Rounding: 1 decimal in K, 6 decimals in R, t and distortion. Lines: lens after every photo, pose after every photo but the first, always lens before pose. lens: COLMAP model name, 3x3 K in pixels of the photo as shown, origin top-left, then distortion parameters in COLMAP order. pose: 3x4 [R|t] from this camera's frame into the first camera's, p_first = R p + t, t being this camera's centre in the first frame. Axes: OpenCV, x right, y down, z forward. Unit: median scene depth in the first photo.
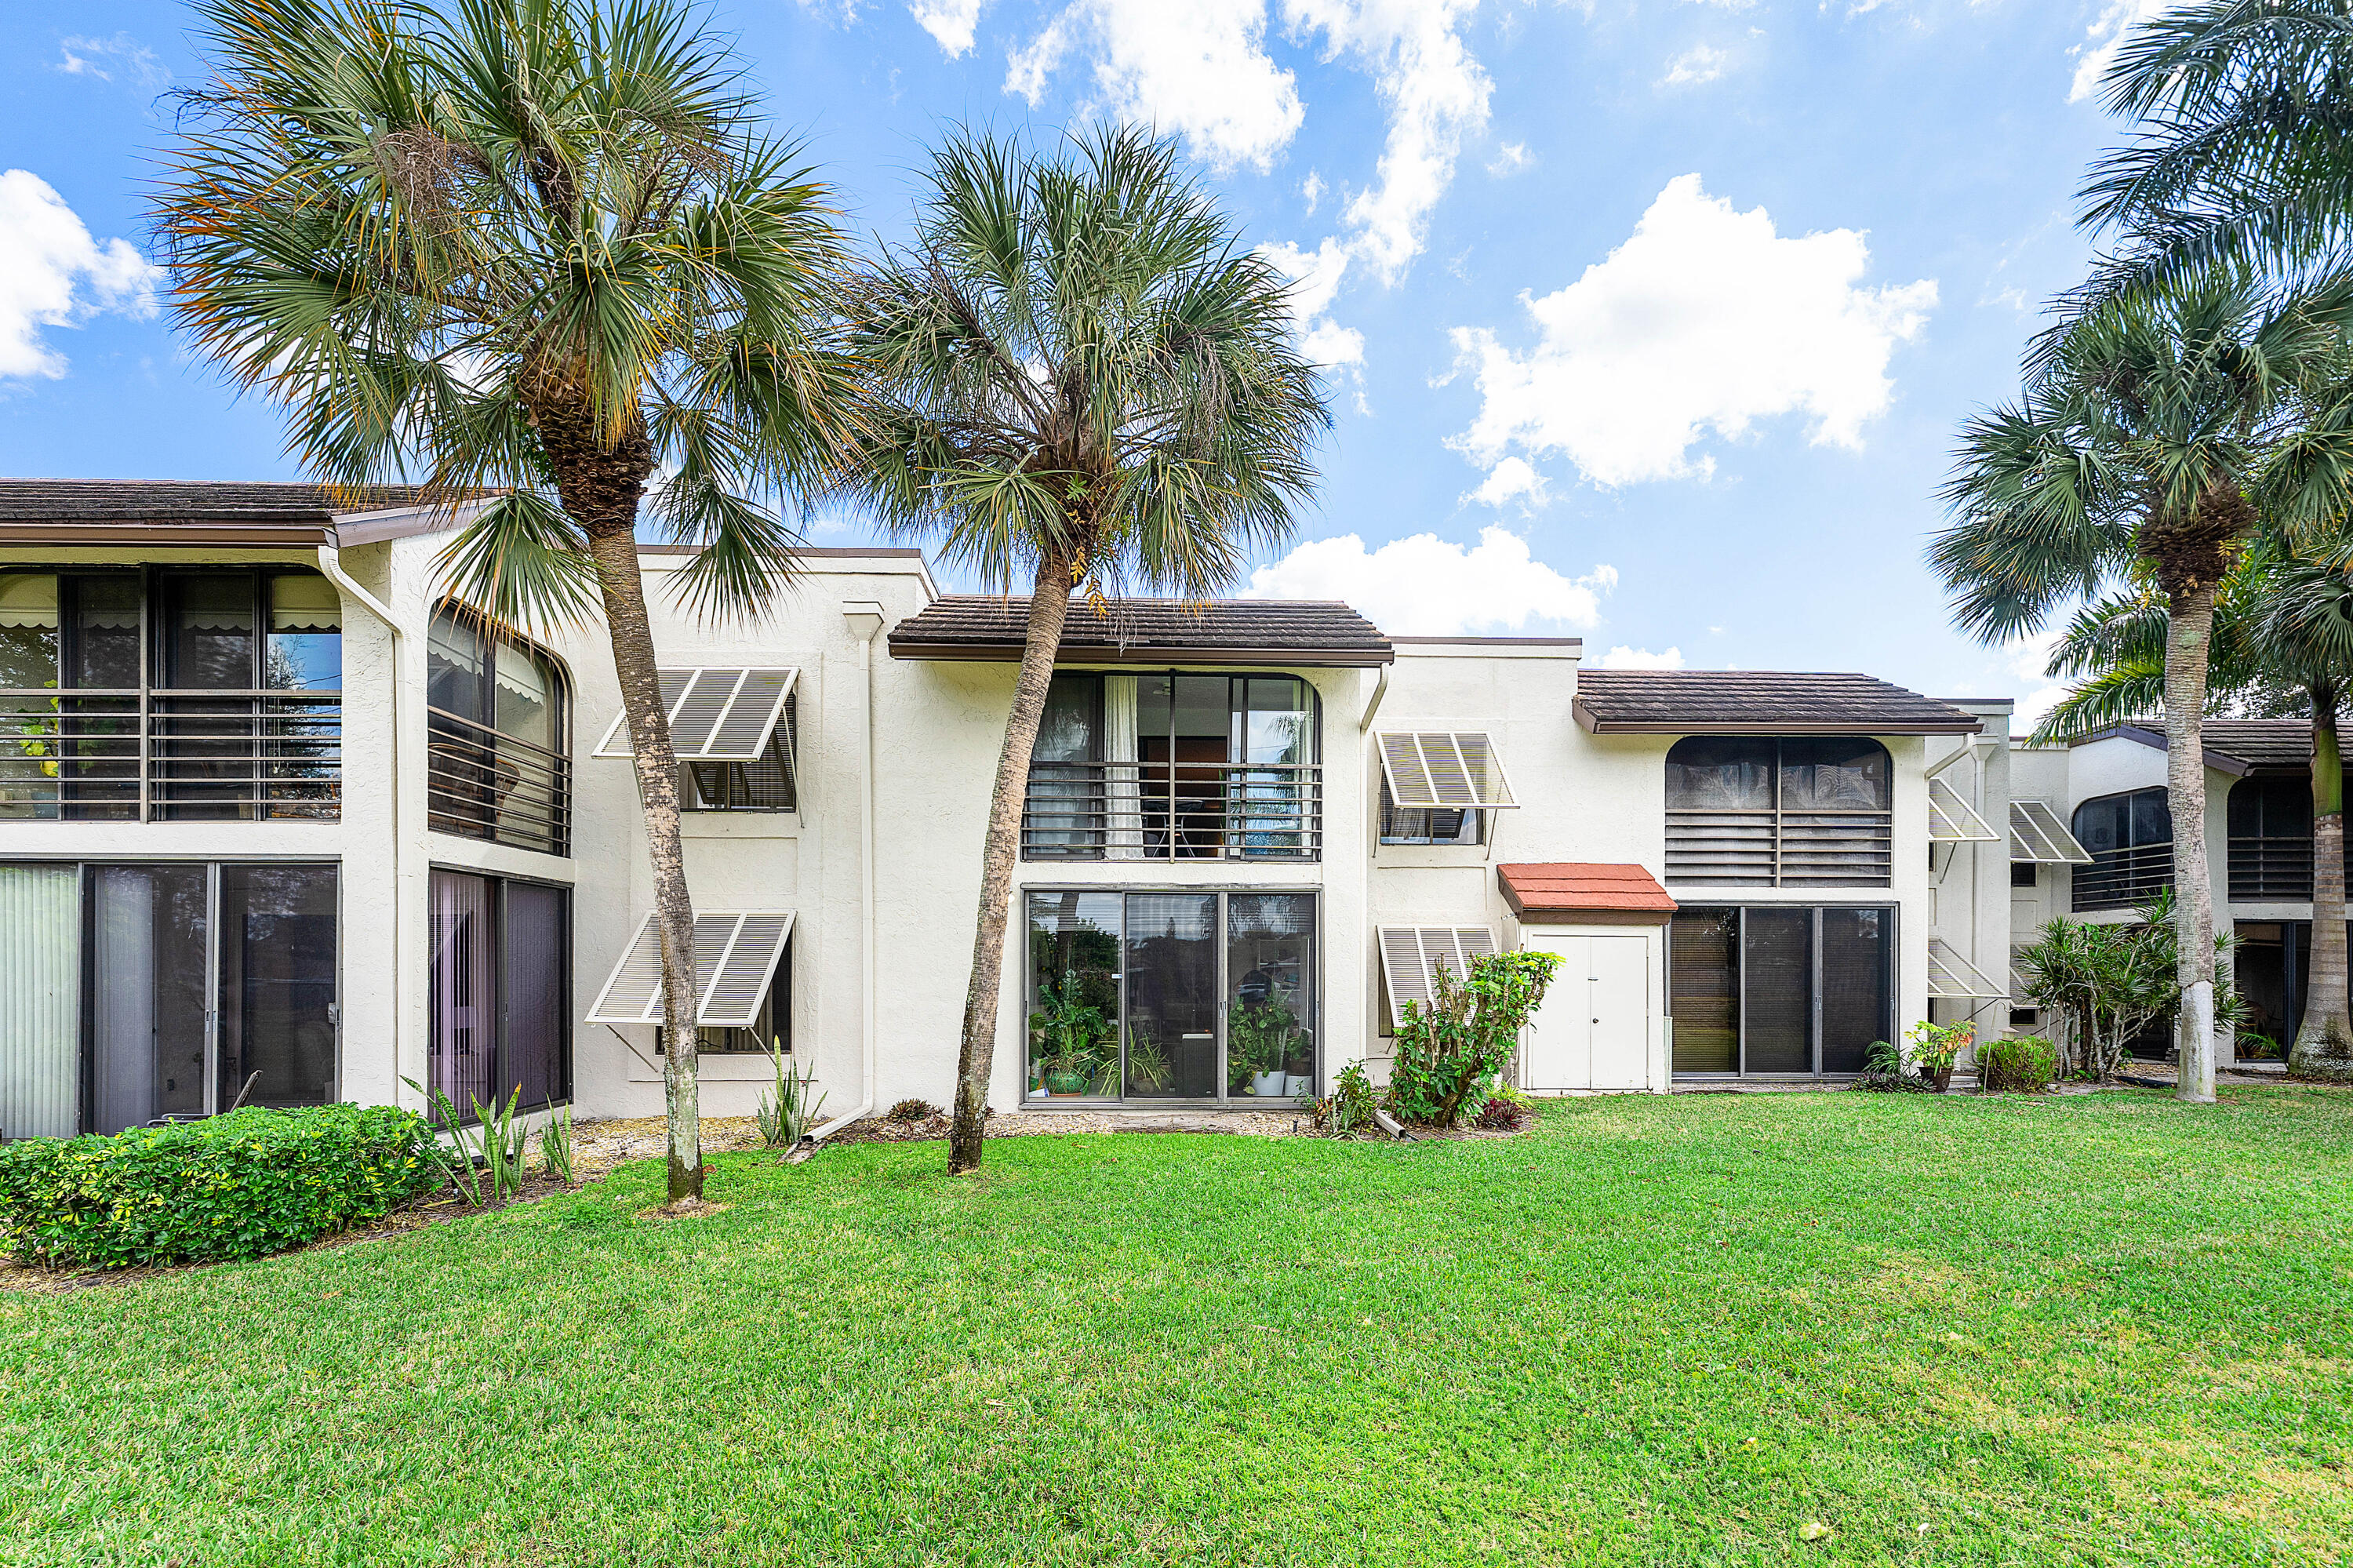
lens RADIAL K [[1004.4, 0, 1175.2], [0, 1004.4, 988.3], [0, 0, 1]] dist [-0.001236, 0.000022]
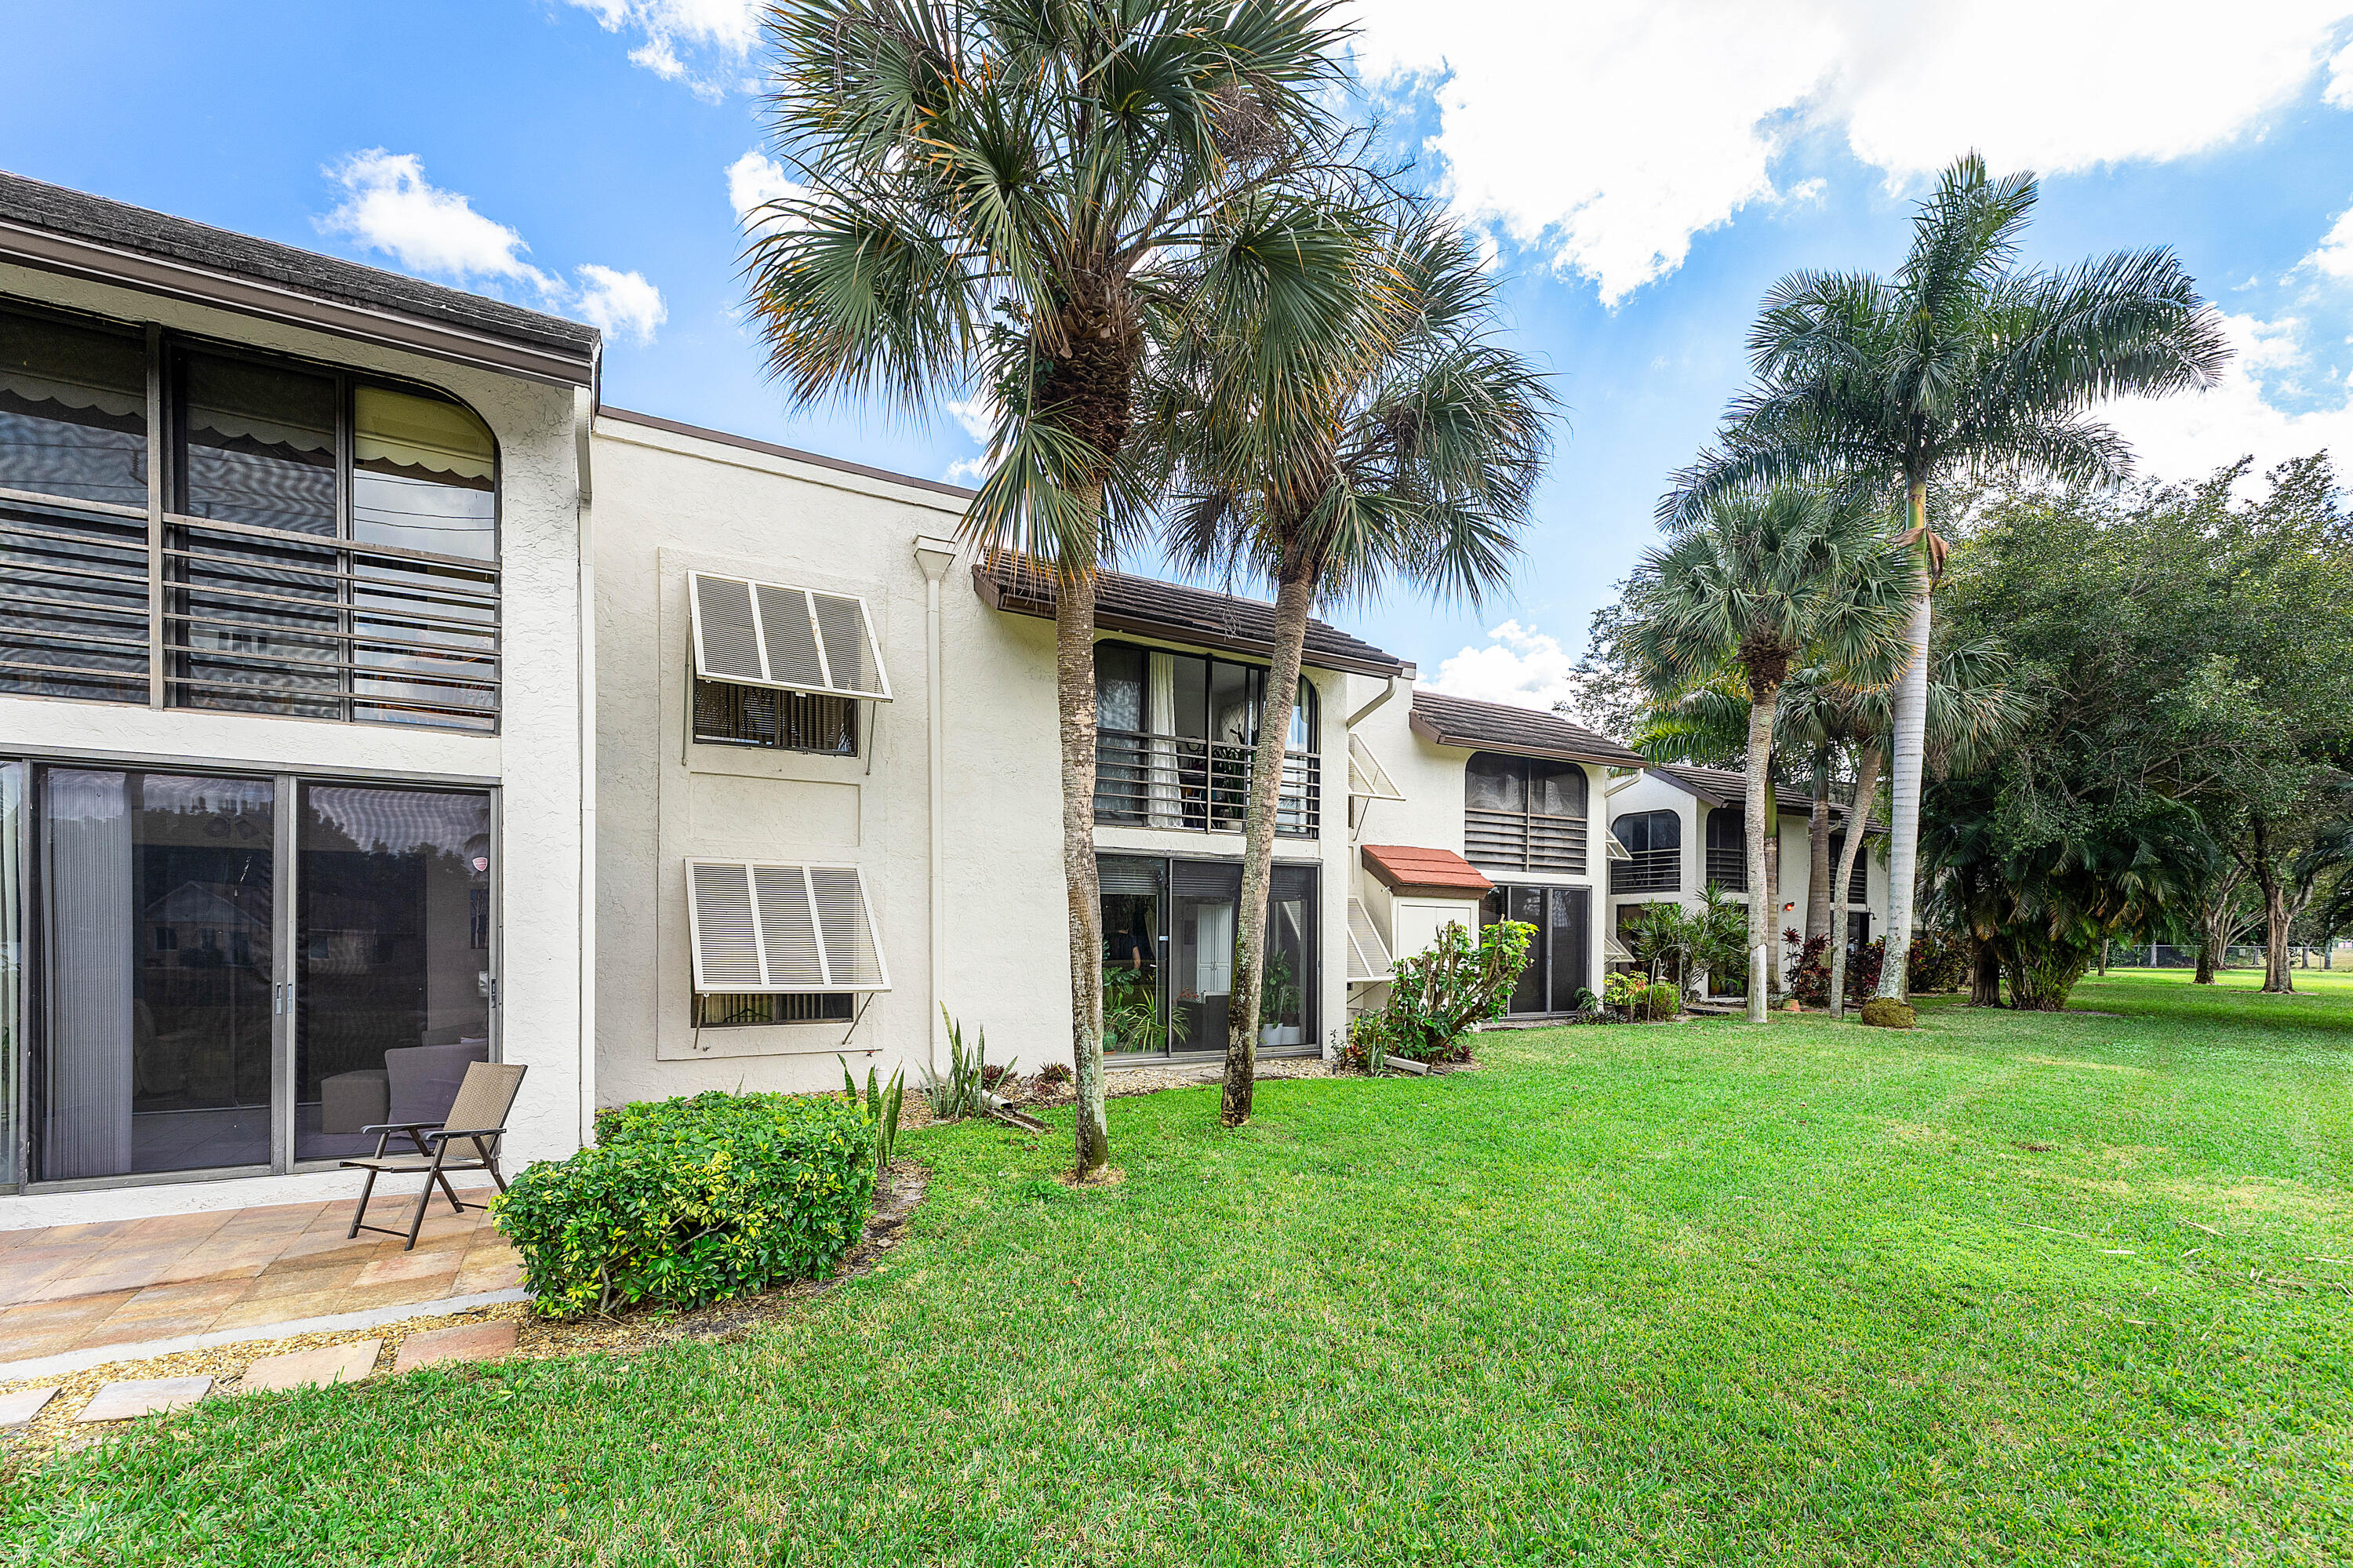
lens RADIAL K [[1023.0, 0, 1165.2], [0, 1023.0, 962.0], [0, 0, 1]] dist [0.003832, 0.000454]
pose [[0.882884, -0.007133, 0.469537, -0.553631], [0.001270, 0.999917, 0.012801, -0.000930], [-0.469589, -0.010706, 0.882820, 0.046277]]
